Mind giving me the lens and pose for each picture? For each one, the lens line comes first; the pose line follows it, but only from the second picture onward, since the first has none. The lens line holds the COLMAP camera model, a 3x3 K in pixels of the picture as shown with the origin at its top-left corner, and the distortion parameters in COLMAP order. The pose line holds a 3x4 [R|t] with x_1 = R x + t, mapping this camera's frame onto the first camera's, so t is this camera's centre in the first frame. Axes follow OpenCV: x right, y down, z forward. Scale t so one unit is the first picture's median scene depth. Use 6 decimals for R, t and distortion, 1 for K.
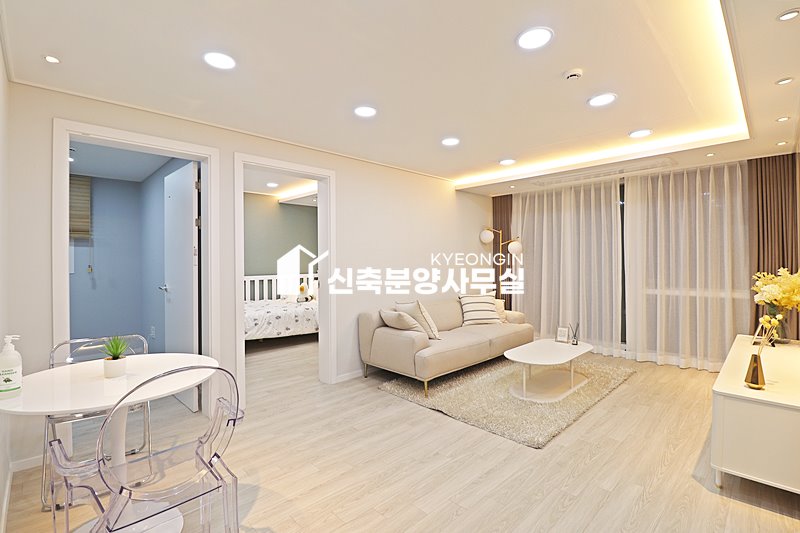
lens RADIAL K [[367.8, 0, 399.6], [0, 367.8, 258.8], [0, 0, 1]] dist [0.002635, -0.017038]
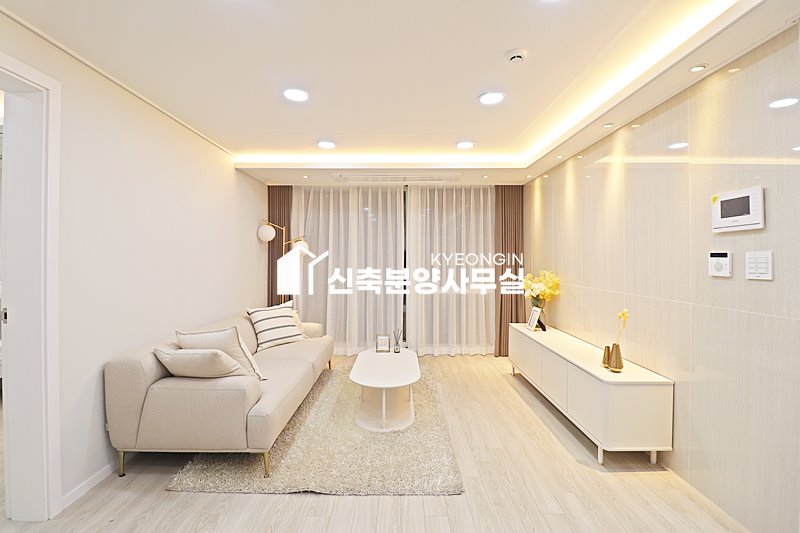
lens RADIAL K [[367.8, 0, 399.6], [0, 367.8, 258.8], [0, 0, 1]] dist [0.002635, -0.017038]
pose [[0.695220, 0.009552, 0.718734, -0.198741], [-0.008384, 0.999951, -0.005180, -0.003682], [-0.718748, -0.002425, 0.695266, 0.327169]]
